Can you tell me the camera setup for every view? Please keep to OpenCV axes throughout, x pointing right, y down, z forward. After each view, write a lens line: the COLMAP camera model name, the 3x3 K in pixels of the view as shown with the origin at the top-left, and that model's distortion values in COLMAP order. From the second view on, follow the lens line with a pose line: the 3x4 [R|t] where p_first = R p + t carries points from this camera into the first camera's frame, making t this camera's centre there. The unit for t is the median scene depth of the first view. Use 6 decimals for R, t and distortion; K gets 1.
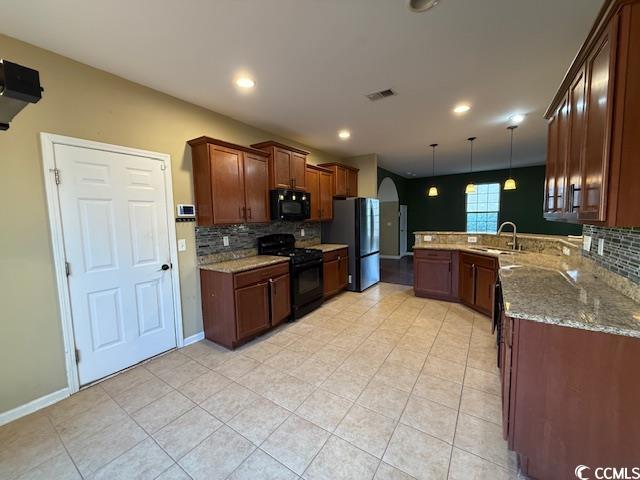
lens RADIAL K [[253.3, 0, 319.5], [0, 253.3, 240.5], [0, 0, 1]] dist [0.000549, -0.000406]
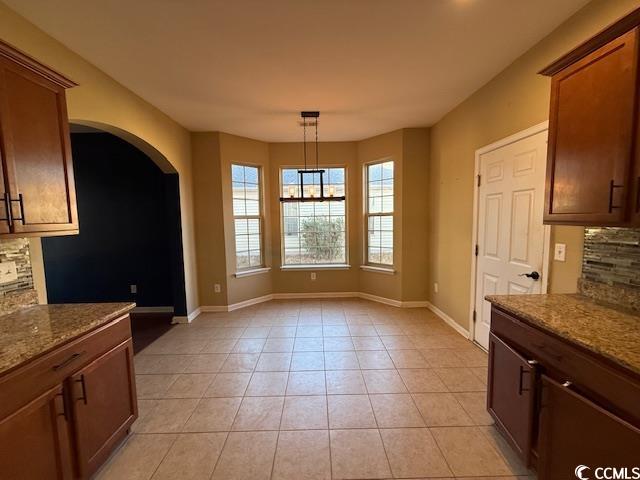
lens RADIAL K [[253.3, 0, 316.1], [0, 253.3, 239.0], [0, 0, 1]] dist [0.000549, -0.000406]
pose [[-0.825610, 0.089071, -0.557167, 0.349459], [-0.005754, 0.986081, 0.166166, -0.127181], [0.564212, 0.140394, -0.813606, 1.272117]]
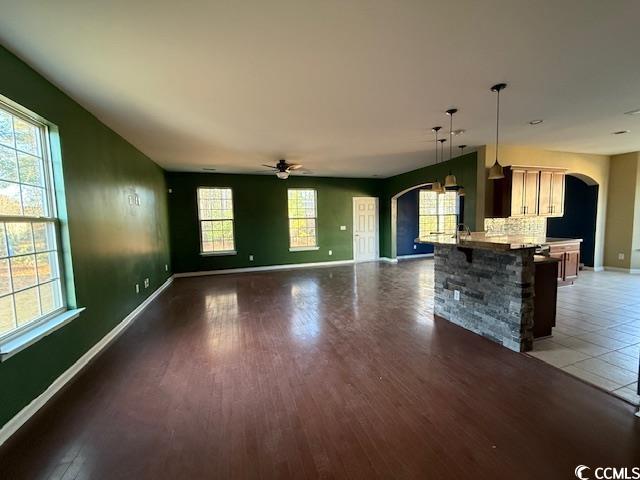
lens RADIAL K [[253.3, 0, 319.9], [0, 253.3, 241.0], [0, 0, 1]] dist [0.000549, -0.000406]
pose [[-0.790350, 0.002634, 0.612650, 0.771319], [0.102693, 0.986412, 0.128238, -0.292449], [-0.603988, 0.164268, -0.779881, 3.166034]]
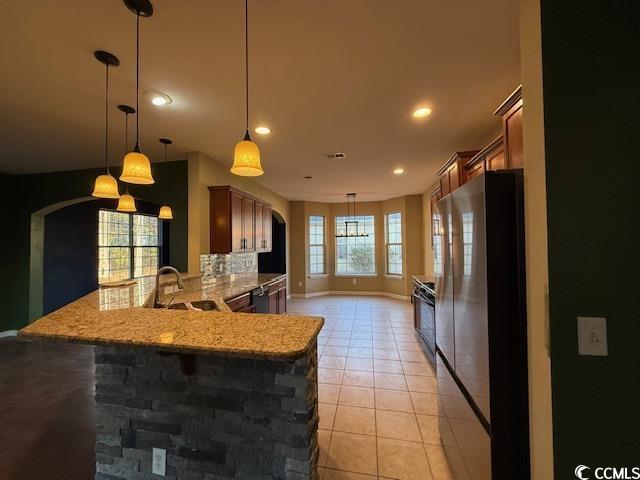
lens RADIAL K [[253.3, 0, 315.5], [0, 253.3, 240.7], [0, 0, 1]] dist [0.000549, -0.000406]
pose [[-0.926164, 0.034537, -0.375535, 0.895530], [0.007794, 0.997338, 0.072501, -0.251087], [0.377040, 0.064221, -0.923968, 2.347243]]
